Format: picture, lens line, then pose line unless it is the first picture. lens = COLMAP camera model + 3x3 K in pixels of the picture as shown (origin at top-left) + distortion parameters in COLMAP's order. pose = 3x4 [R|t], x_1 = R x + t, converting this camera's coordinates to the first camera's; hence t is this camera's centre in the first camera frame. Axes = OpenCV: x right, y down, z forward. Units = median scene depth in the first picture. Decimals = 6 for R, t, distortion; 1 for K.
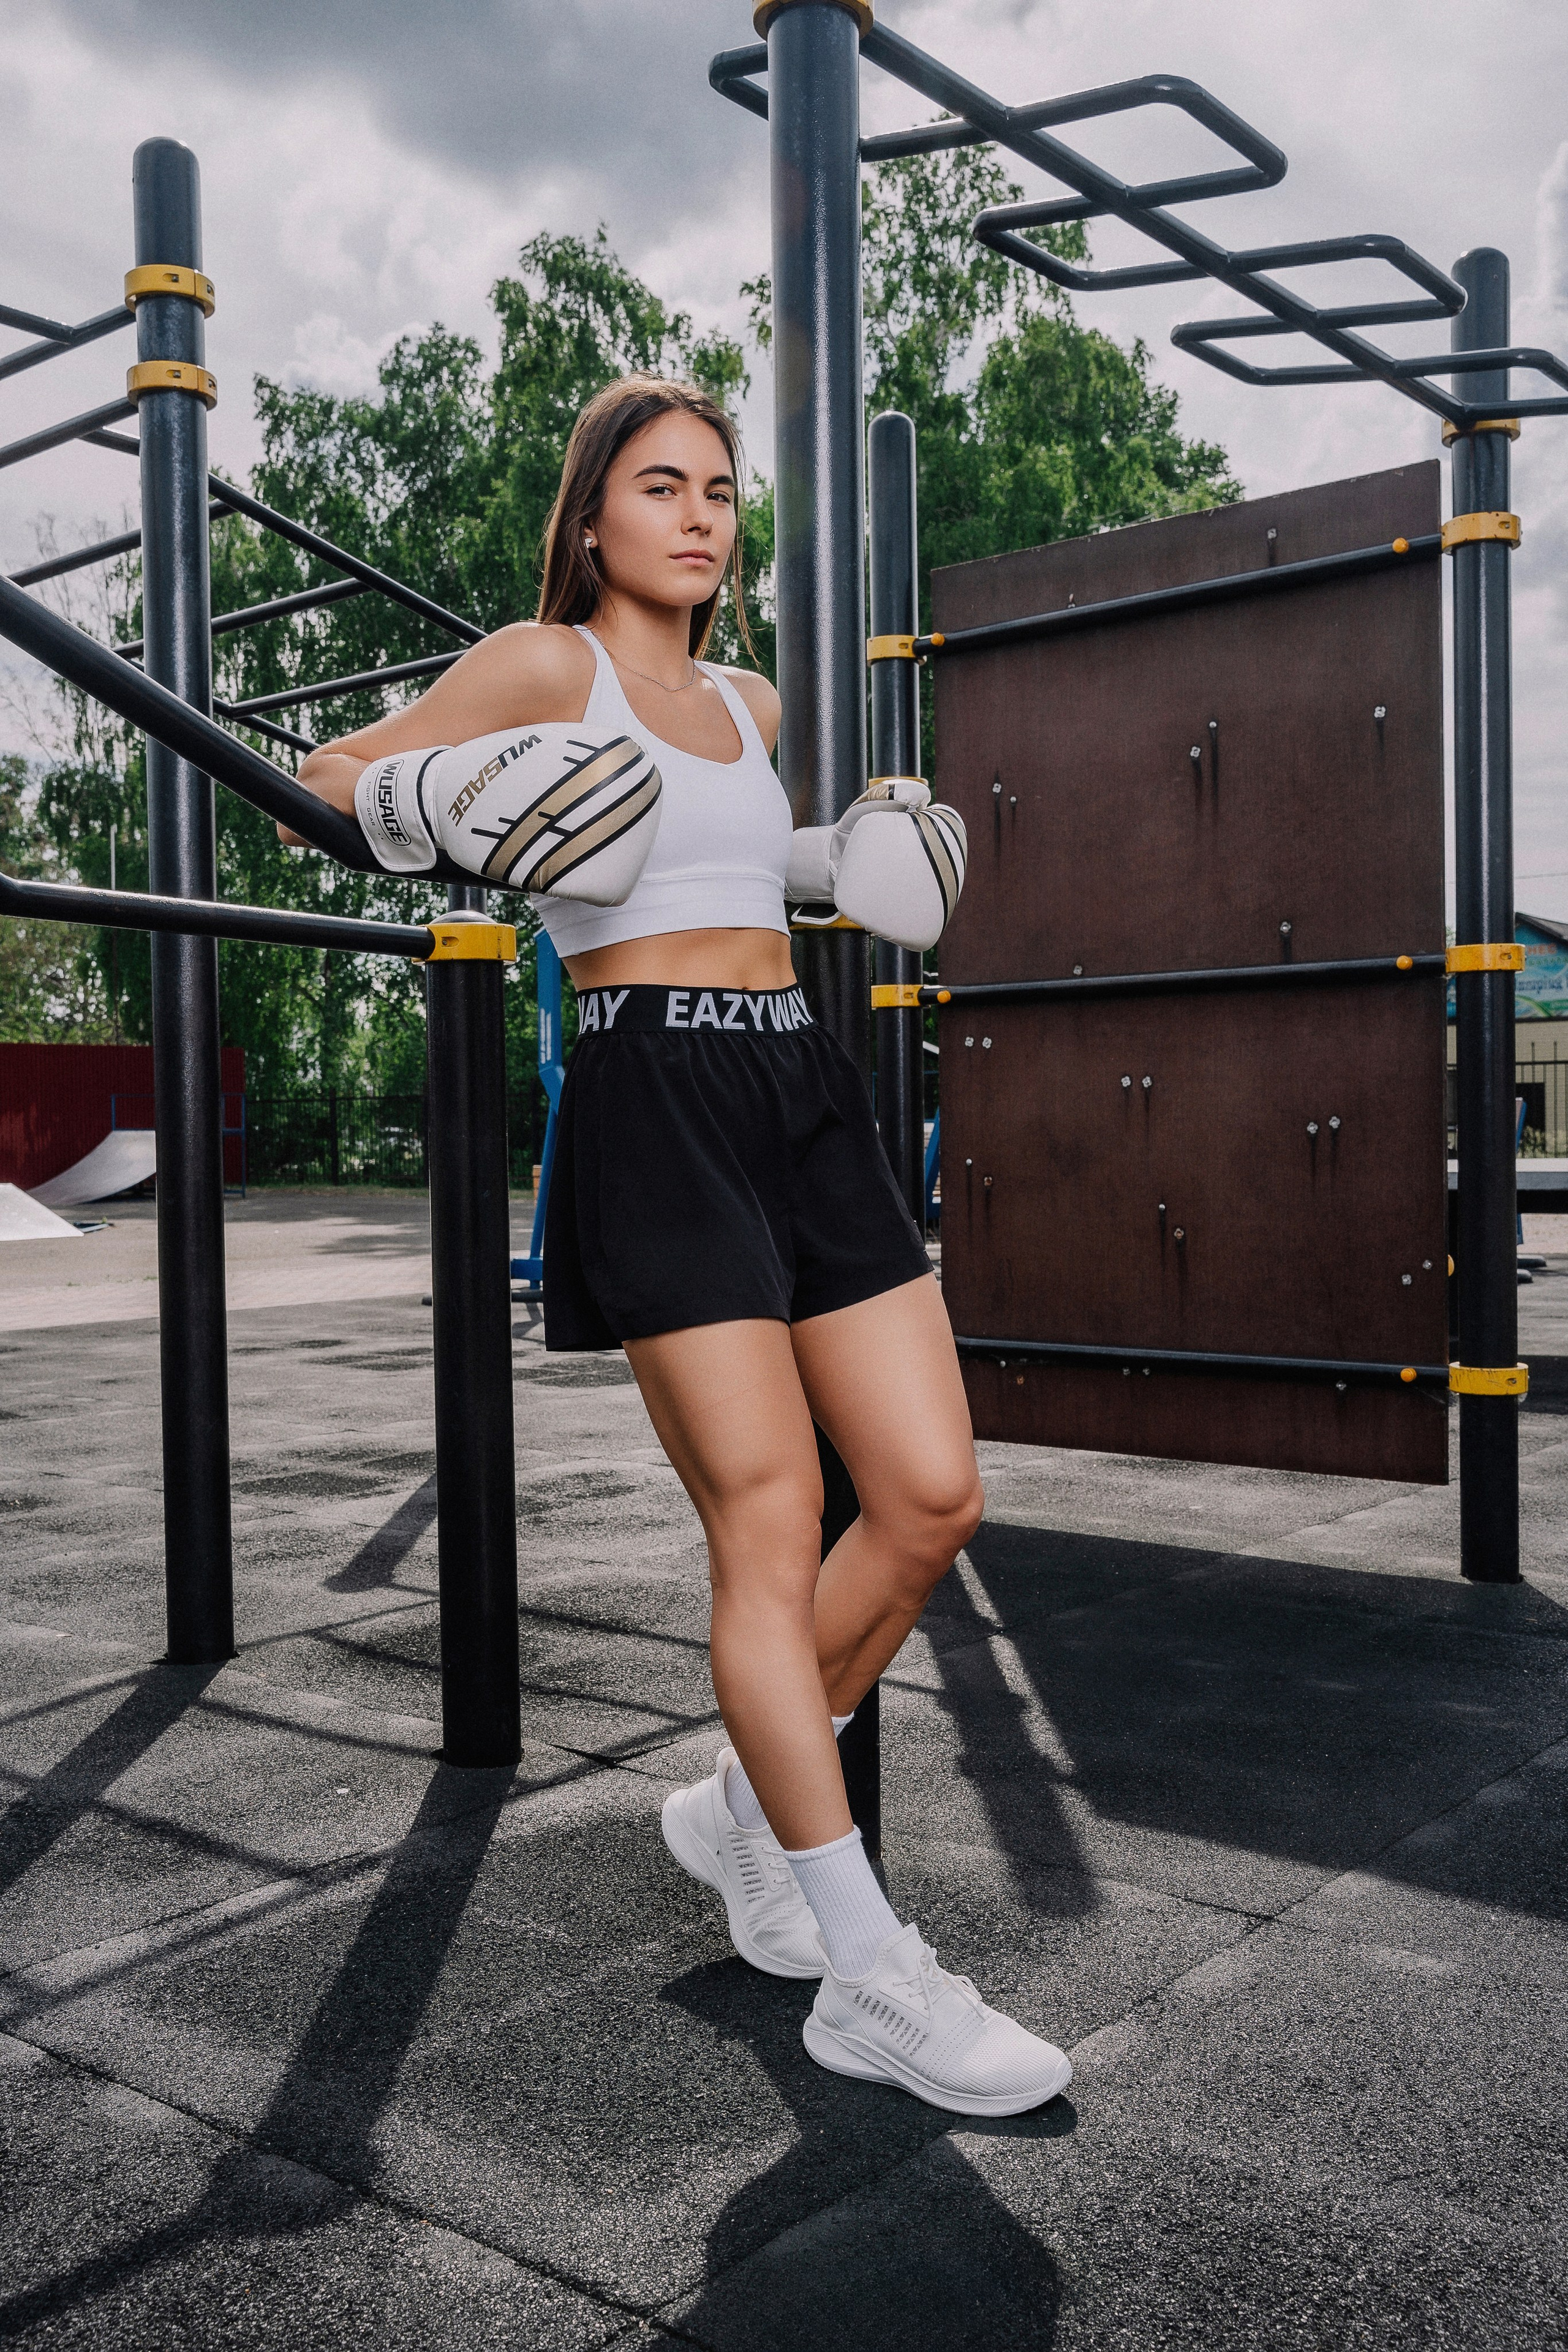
lens RADIAL K [[2182.1, 0, 775.1], [0, 2182.1, 1170.4], [0, 0, 1]] dist [-0.006893, 0.000000]
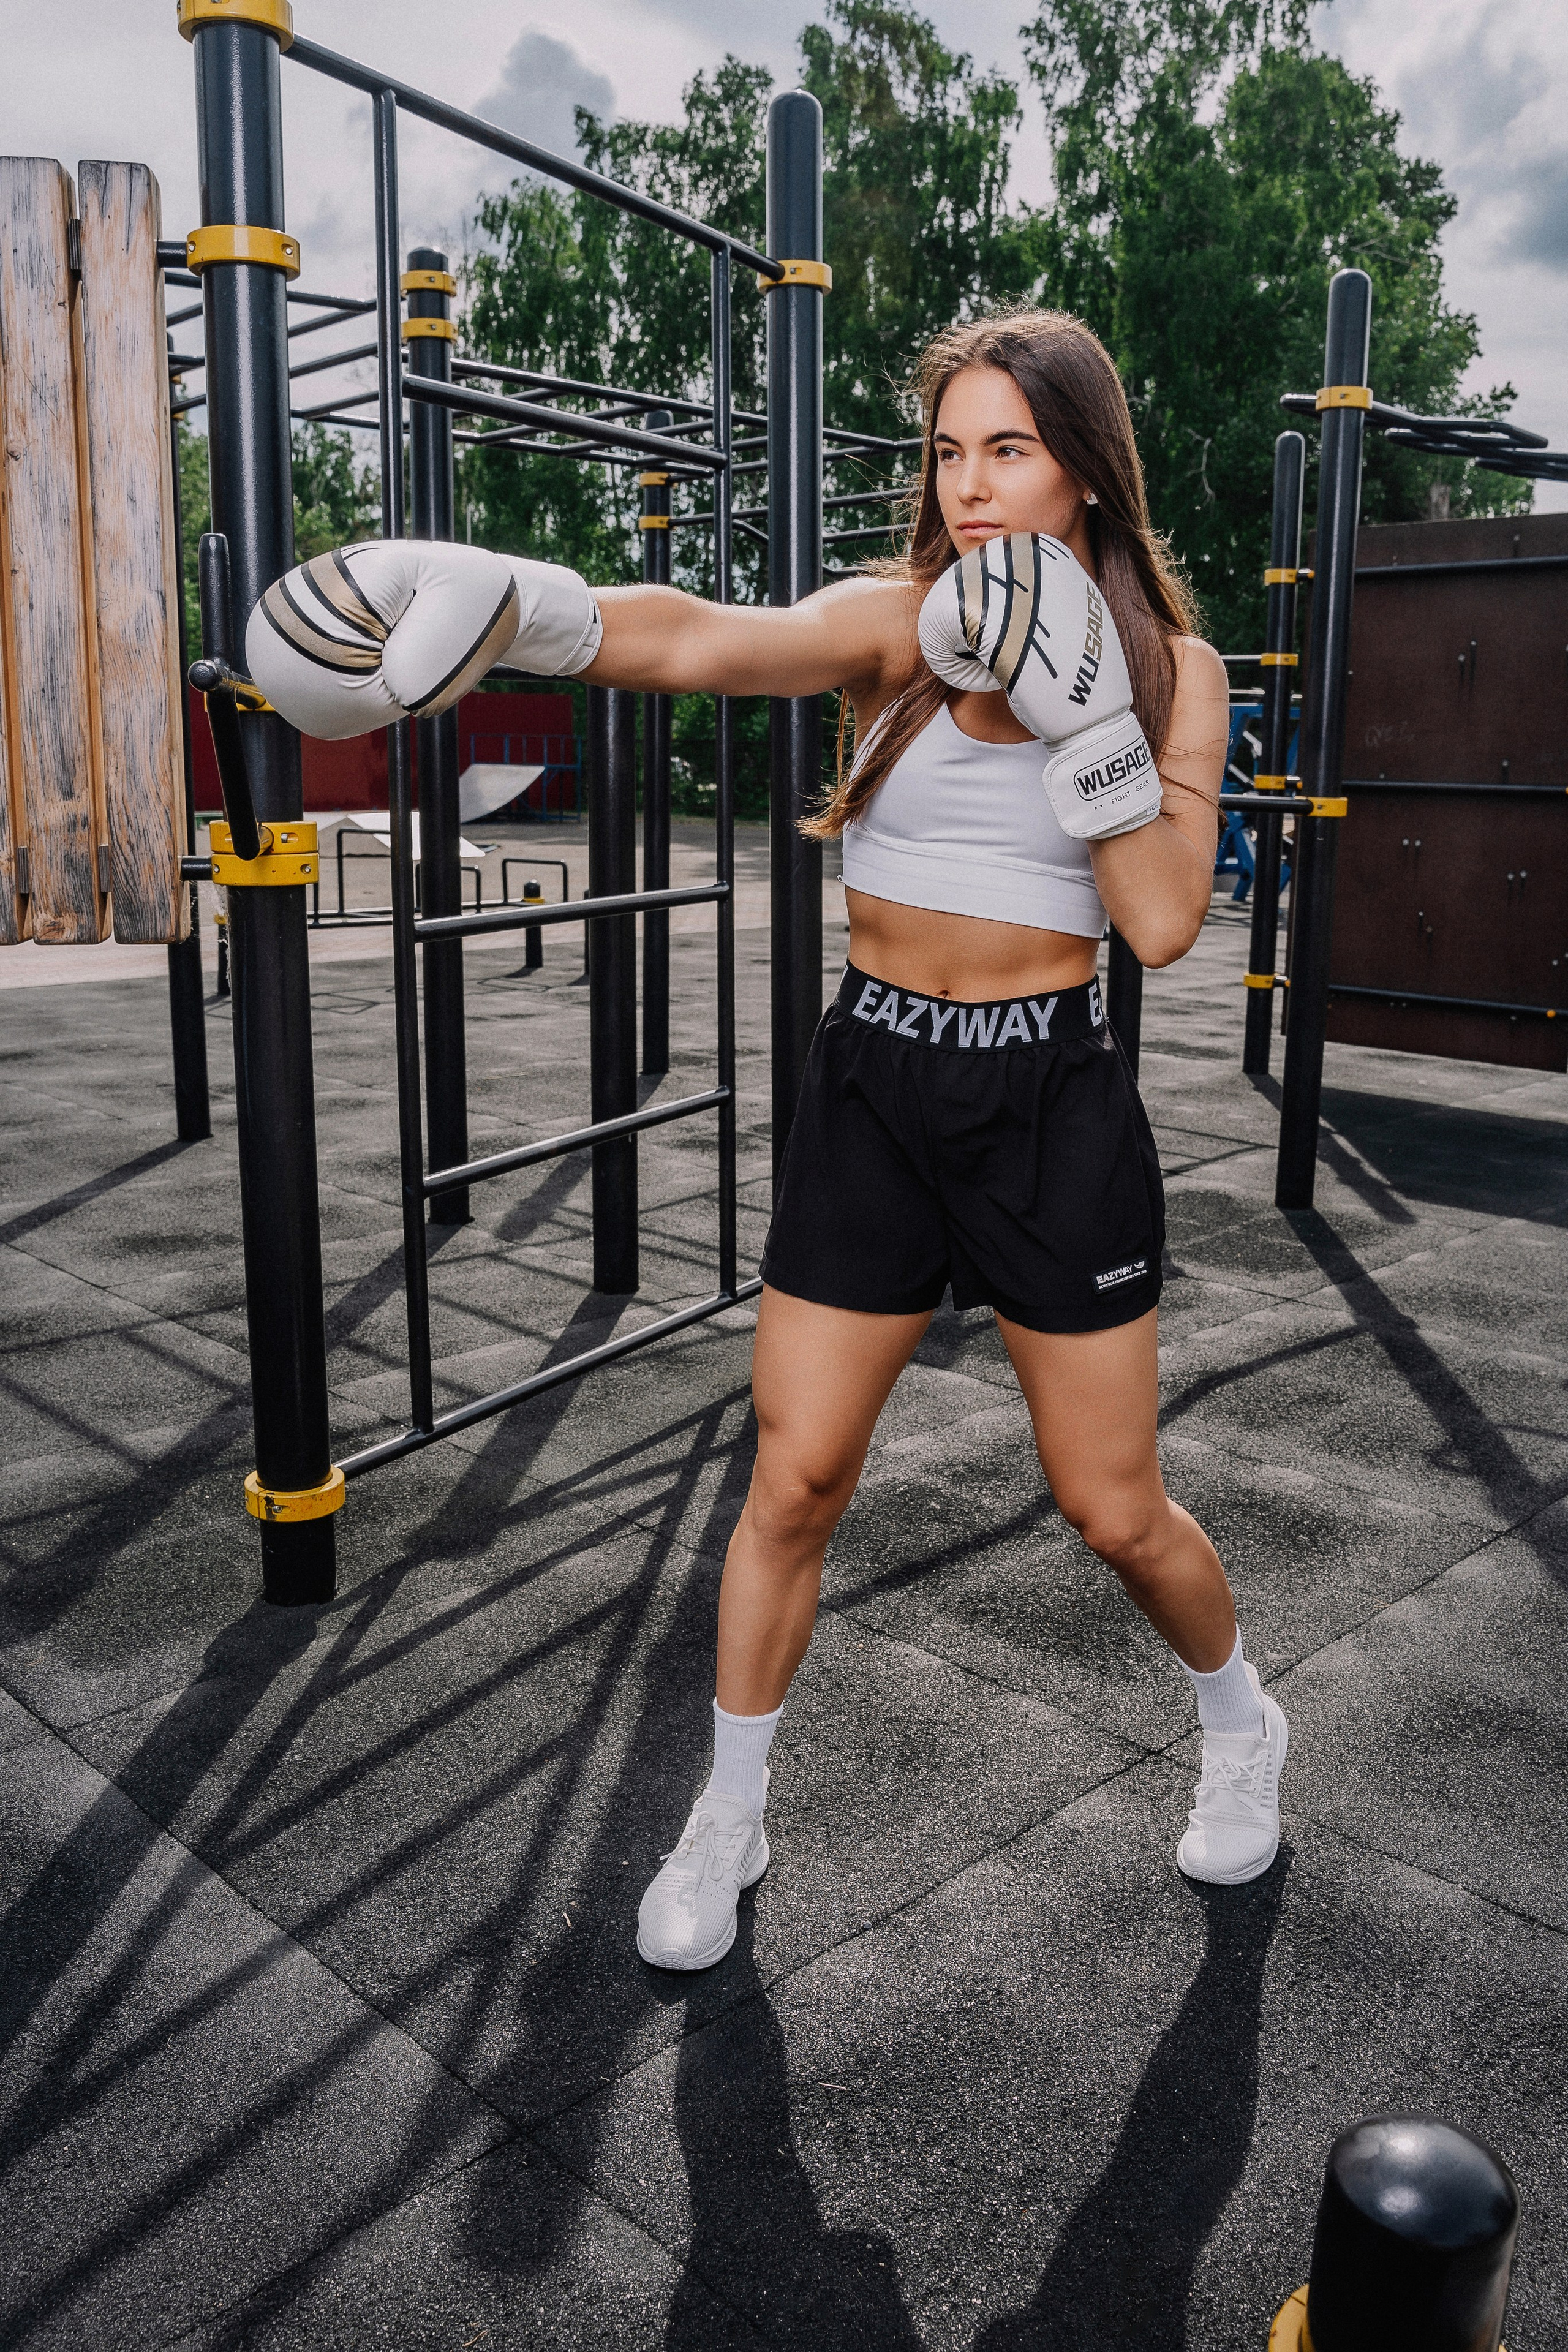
lens RADIAL K [[1862.6, 0, 777.1], [0, 1862.6, 1193.5], [0, 0, 1]] dist [-0.087292, 0.036659]
pose [[0.993544, 0.044584, -0.104319, -0.170306], [-0.022086, 0.977961, 0.207614, -0.057861], [0.111276, -0.203970, 0.972632, -0.546694]]
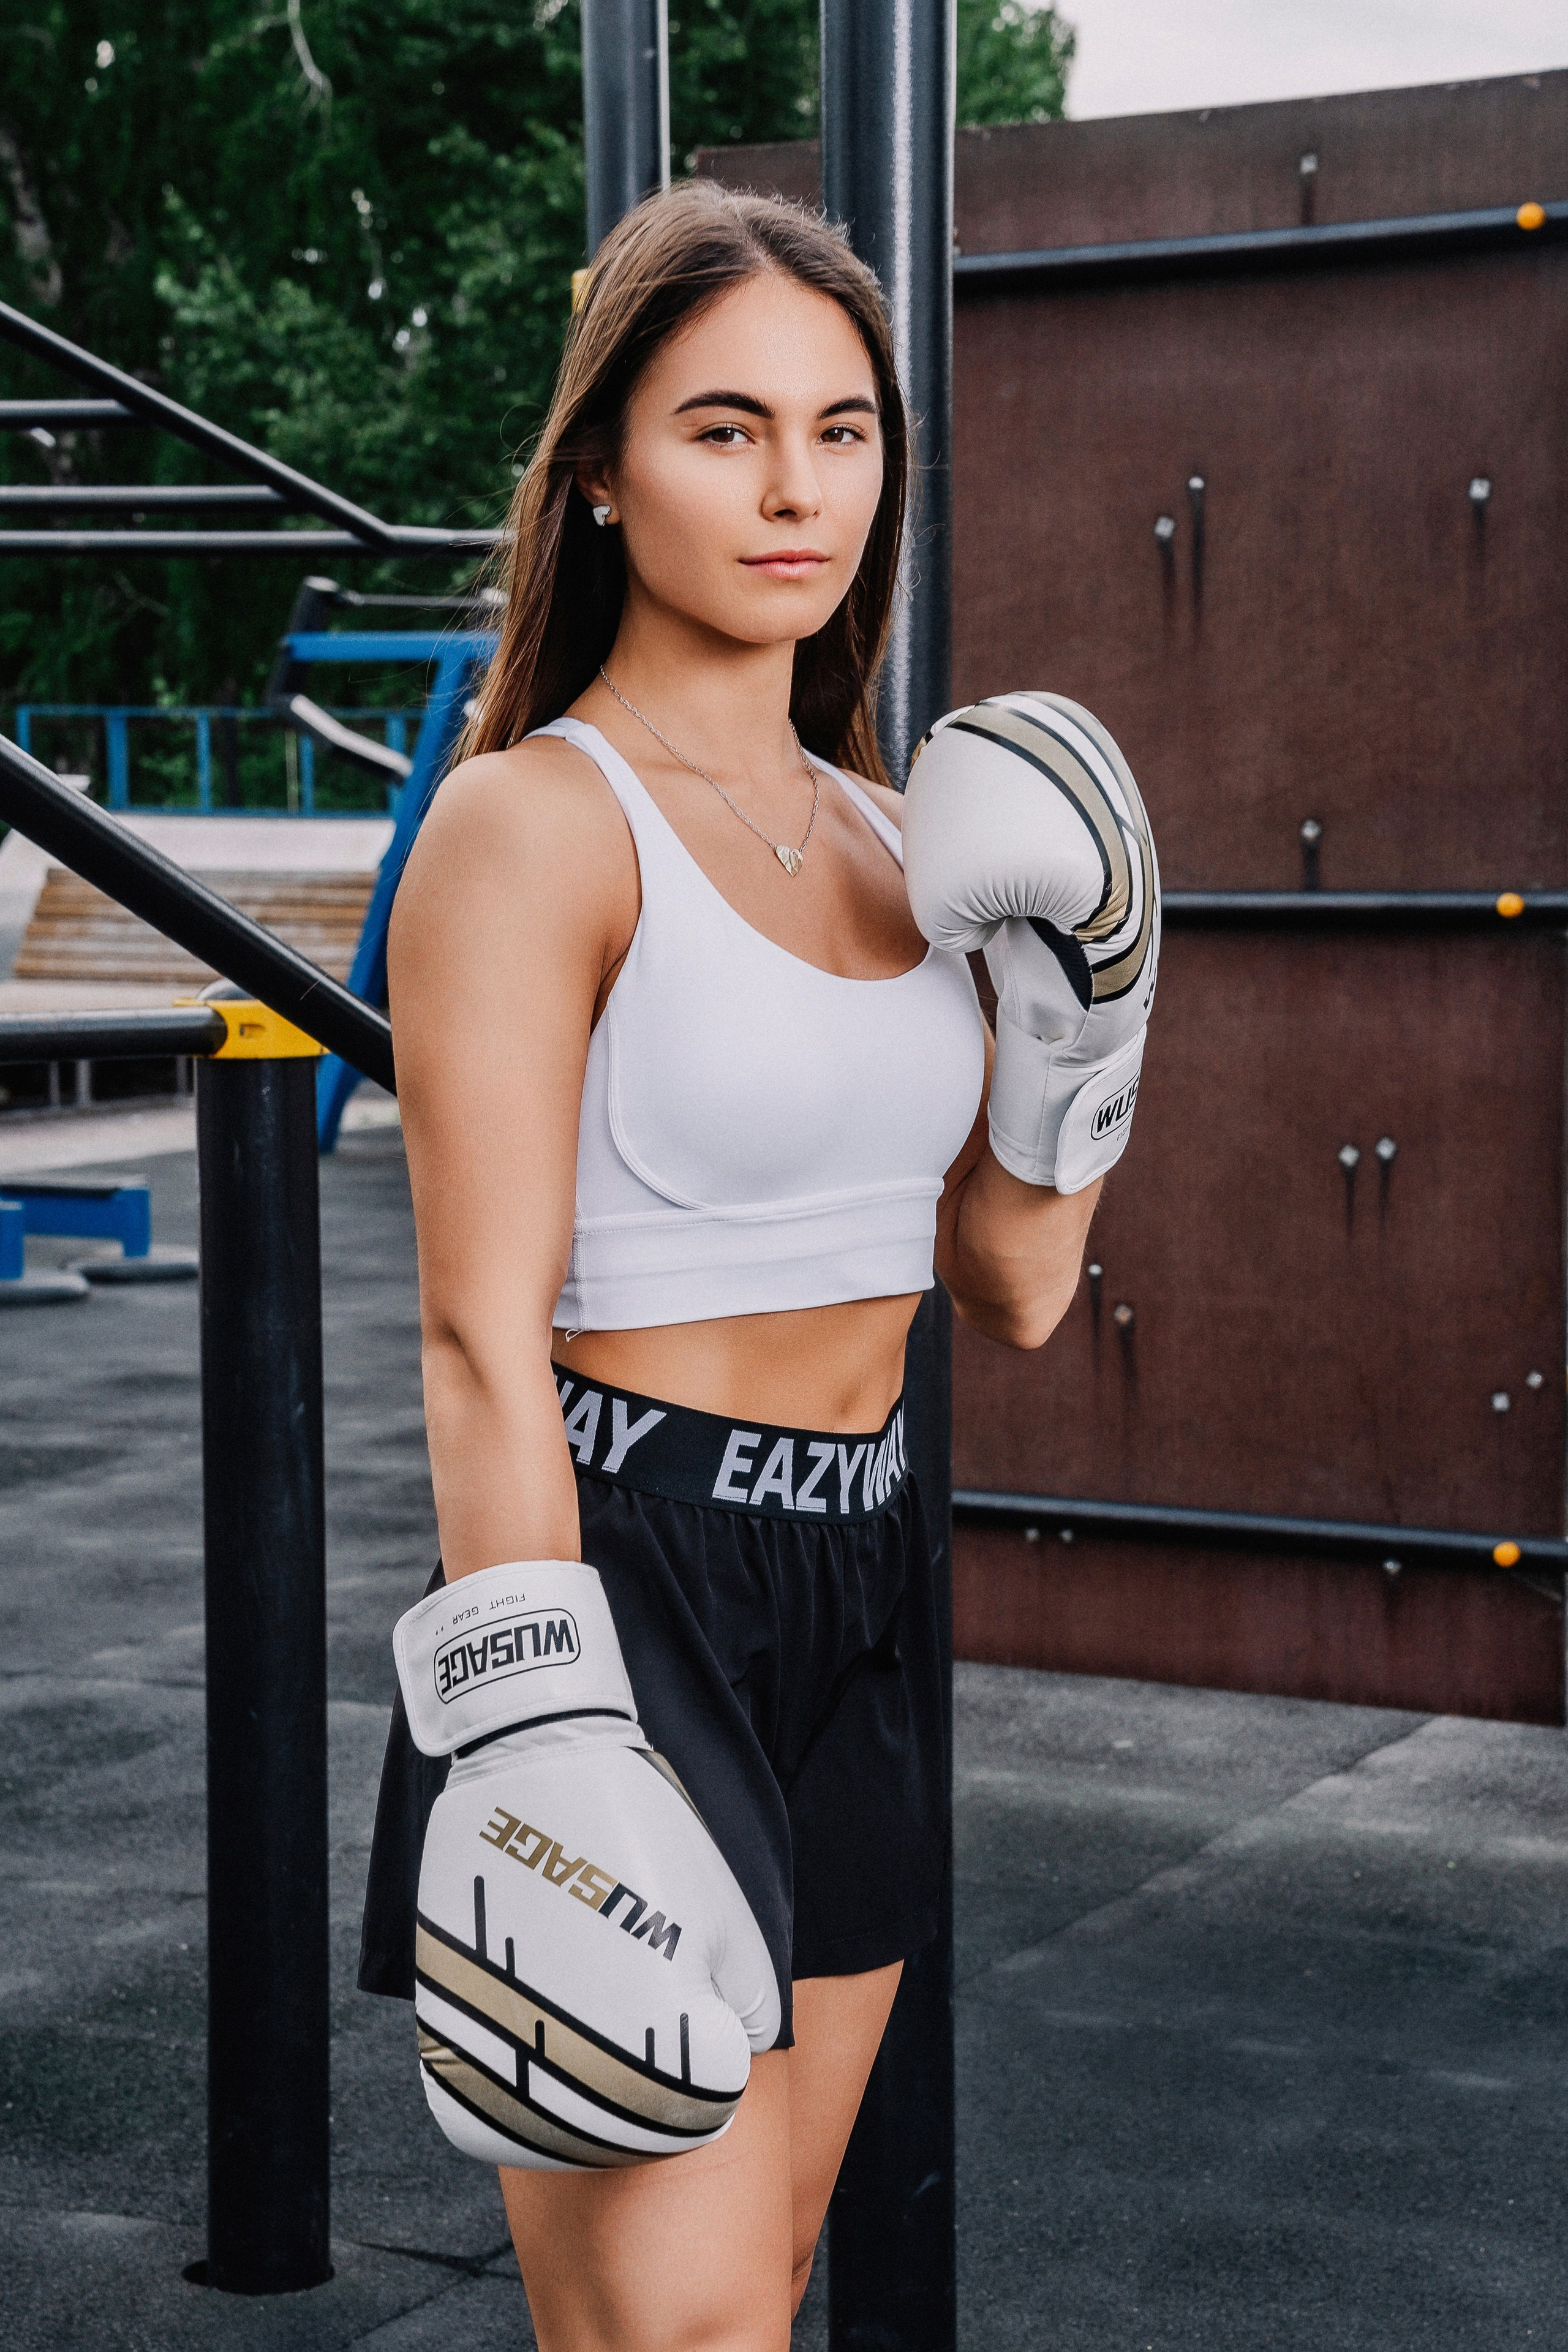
lens RADIAL K [[4543.6, 0, 789.2], [0, 4543.6, 1192.2], [0, 0, 1]] dist [0.493784, 0.000000]
pose [[0.978345, -0.011241, 0.206674, -0.161820], [-0.003822, 0.997373, 0.072340, -0.091841], [-0.206944, -0.071563, 0.975732, -0.220596]]
